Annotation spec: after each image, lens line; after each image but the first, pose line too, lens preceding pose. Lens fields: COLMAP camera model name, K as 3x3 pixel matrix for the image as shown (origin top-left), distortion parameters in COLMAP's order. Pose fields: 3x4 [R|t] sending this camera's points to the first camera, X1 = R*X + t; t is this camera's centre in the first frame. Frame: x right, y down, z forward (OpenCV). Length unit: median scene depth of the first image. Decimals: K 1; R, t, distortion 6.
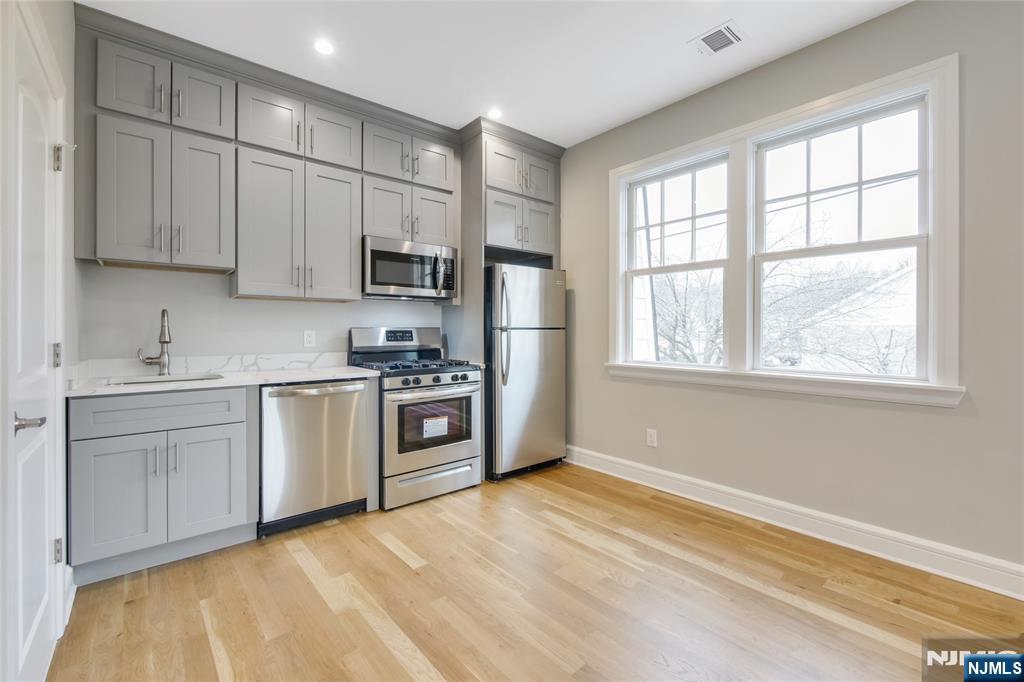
lens RADIAL K [[424.7, 0, 500.1], [0, 424.7, 330.9], [0, 0, 1]] dist [-0.002978, -0.000081]
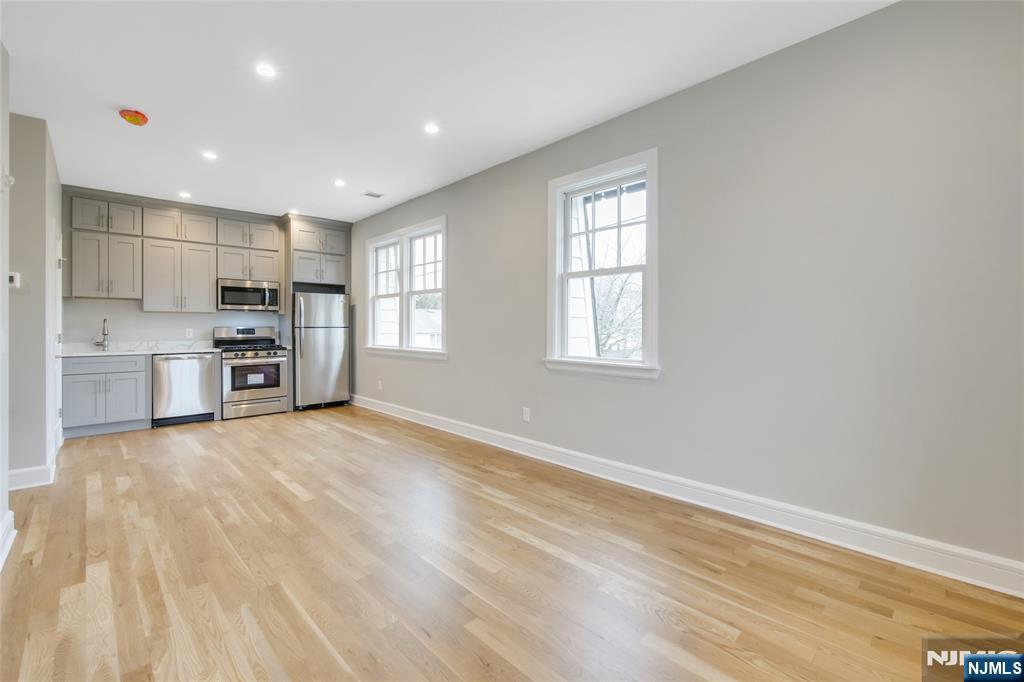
lens RADIAL K [[433.3, 0, 506.3], [0, 433.3, 328.5], [0, 0, 1]] dist [-0.001247, -0.000102]
pose [[0.998205, -0.000707, 0.059878, 0.845088], [0.000748, 1.000000, -0.000655, 0.000113], [-0.059877, 0.000699, 0.998206, -1.000338]]
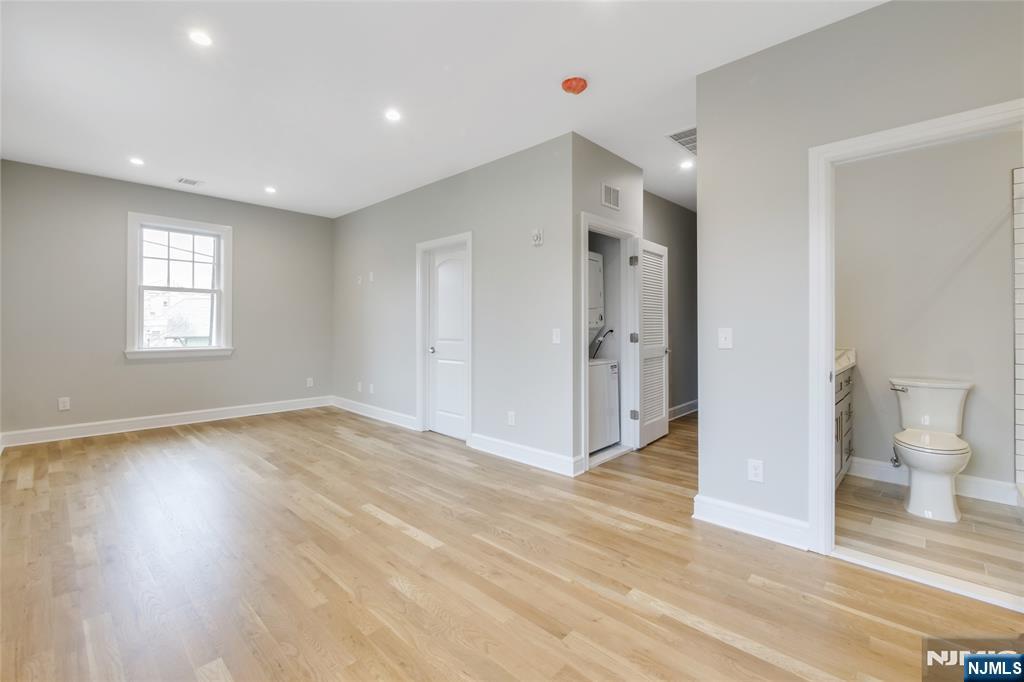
lens RADIAL K [[435.1, 0, 510.7], [0, 435.1, 320.5], [0, 0, 1]] dist [-0.002398, -0.000053]
pose [[-0.994016, -0.002201, -0.109213, 0.233146], [-0.000826, 0.999920, -0.012637, -0.005502], [0.109232, -0.012471, -0.993938, 1.034480]]
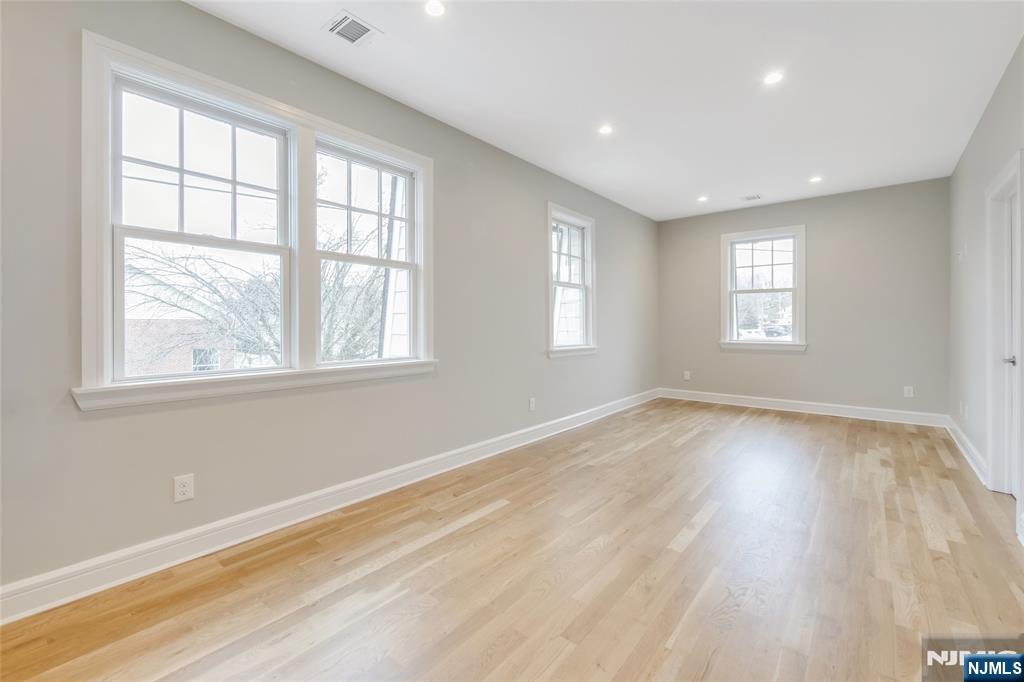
lens RADIAL K [[435.1, 0, 510.7], [0, 435.1, 320.5], [0, 0, 1]] dist [-0.002398, -0.000053]
pose [[-0.173357, 0.009073, 0.984817, -0.426045], [0.004542, 0.999954, -0.008413, -0.002050], [-0.984849, 0.003014, -0.173390, 0.644166]]
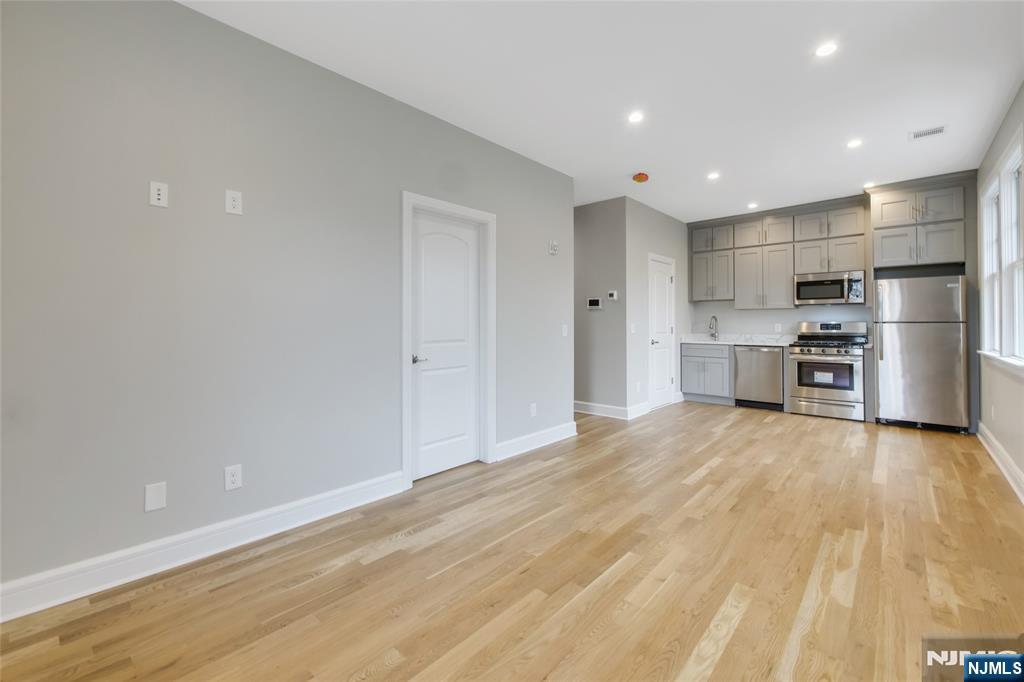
lens RADIAL K [[435.1, 0, 510.7], [0, 435.1, 320.5], [0, 0, 1]] dist [-0.002398, -0.000053]
pose [[0.134792, -0.006676, -0.990851, 1.465807], [0.000475, 0.999978, -0.006673, -0.003739], [0.990874, 0.000429, 0.134792, -0.549938]]
